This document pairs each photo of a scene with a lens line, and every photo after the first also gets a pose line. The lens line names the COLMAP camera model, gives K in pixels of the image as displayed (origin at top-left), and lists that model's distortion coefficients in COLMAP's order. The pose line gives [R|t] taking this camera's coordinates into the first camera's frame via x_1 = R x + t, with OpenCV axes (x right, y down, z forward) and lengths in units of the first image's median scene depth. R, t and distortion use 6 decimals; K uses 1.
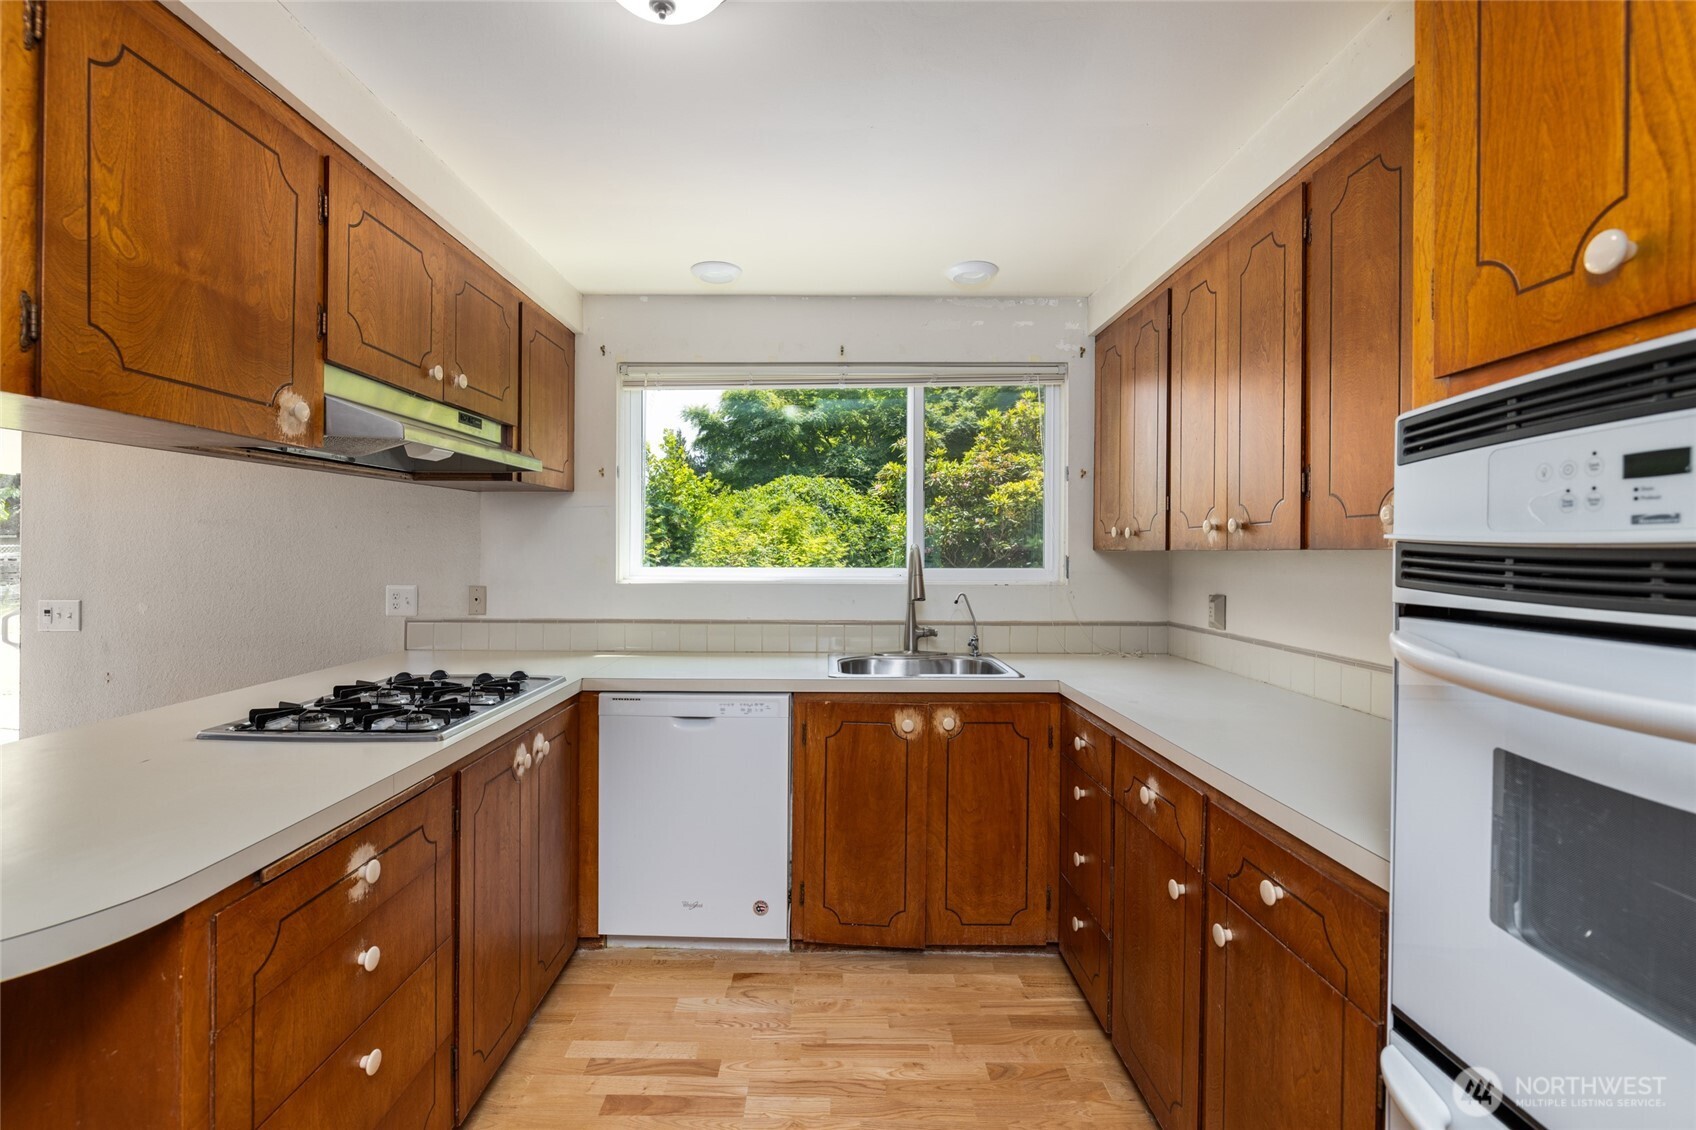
lens RADIAL K [[712.6, 0, 841.7], [0, 712.6, 560.1], [0, 0, 1]] dist [0.001475, 0.001118]
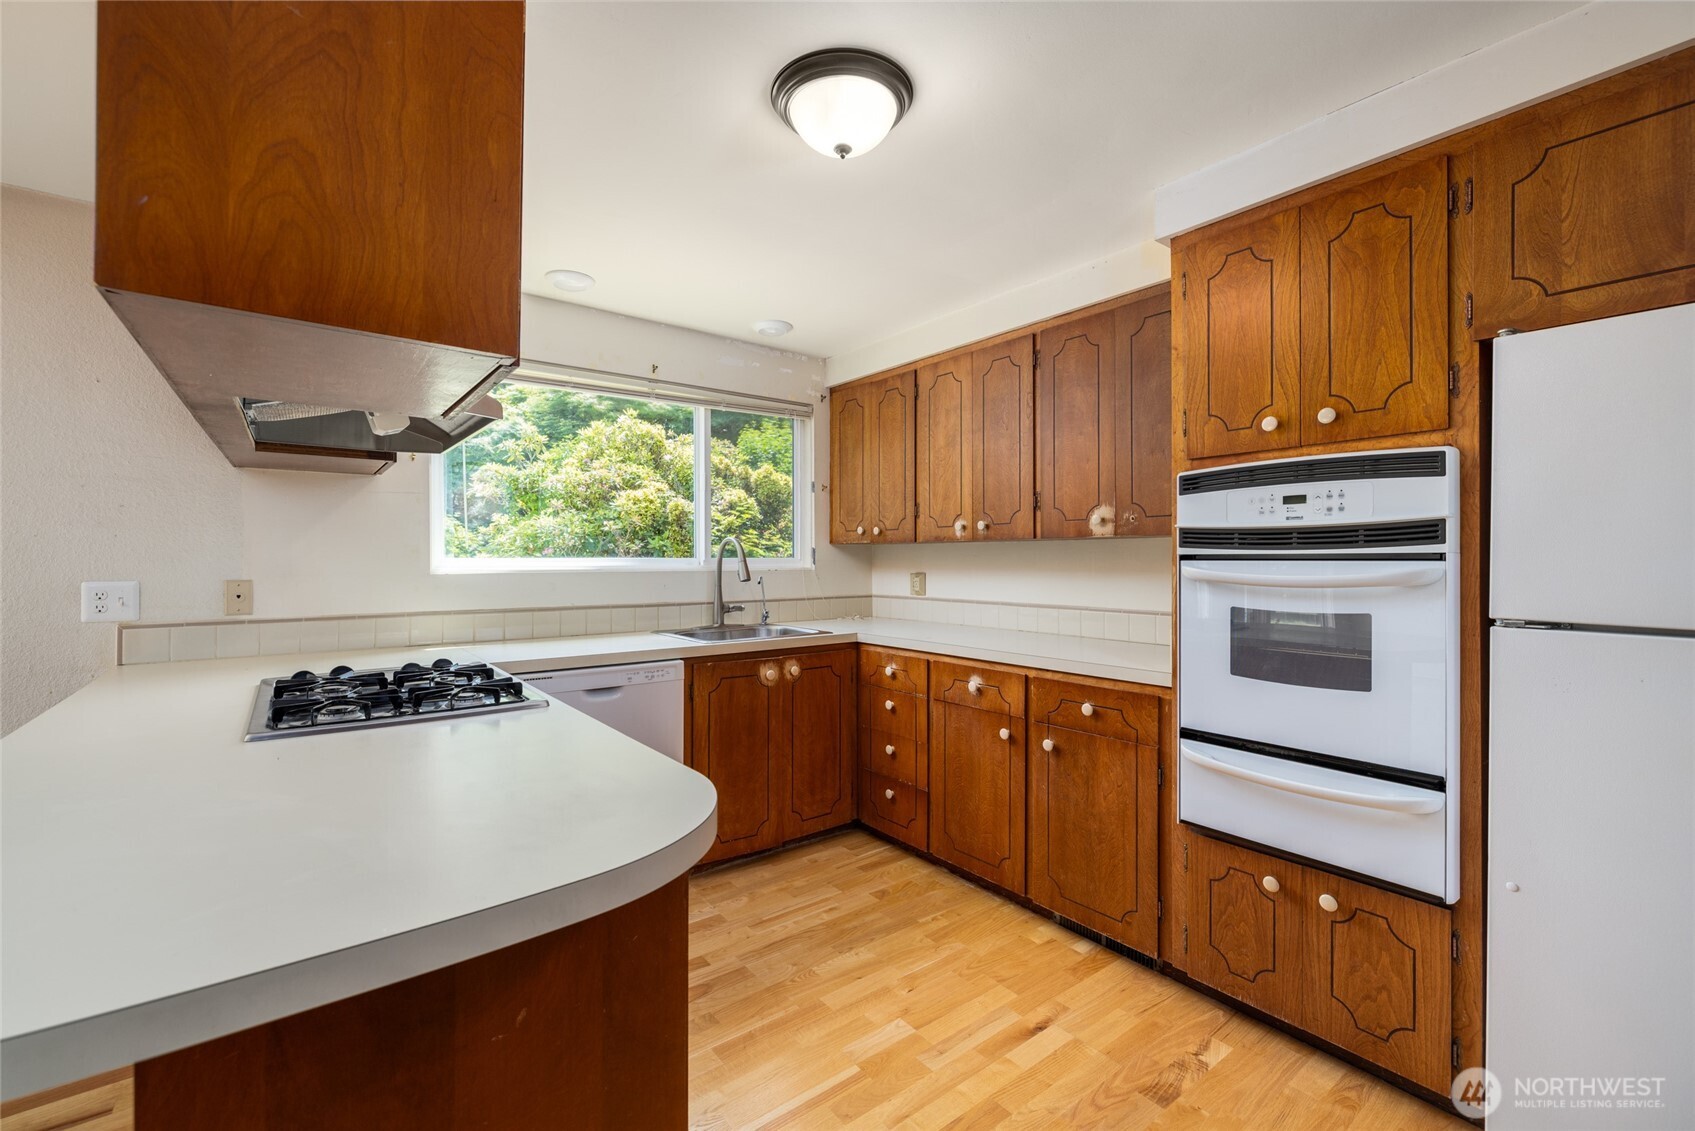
lens RADIAL K [[635.2, 0, 845.7], [0, 635.2, 558.1], [0, 0, 1]] dist [0.012996, 0.000098]
pose [[0.820526, -0.005919, 0.571579, -0.451168], [0.009041, 0.999956, -0.002623, 0.023418], [-0.571538, 0.007320, 0.820543, -0.028333]]
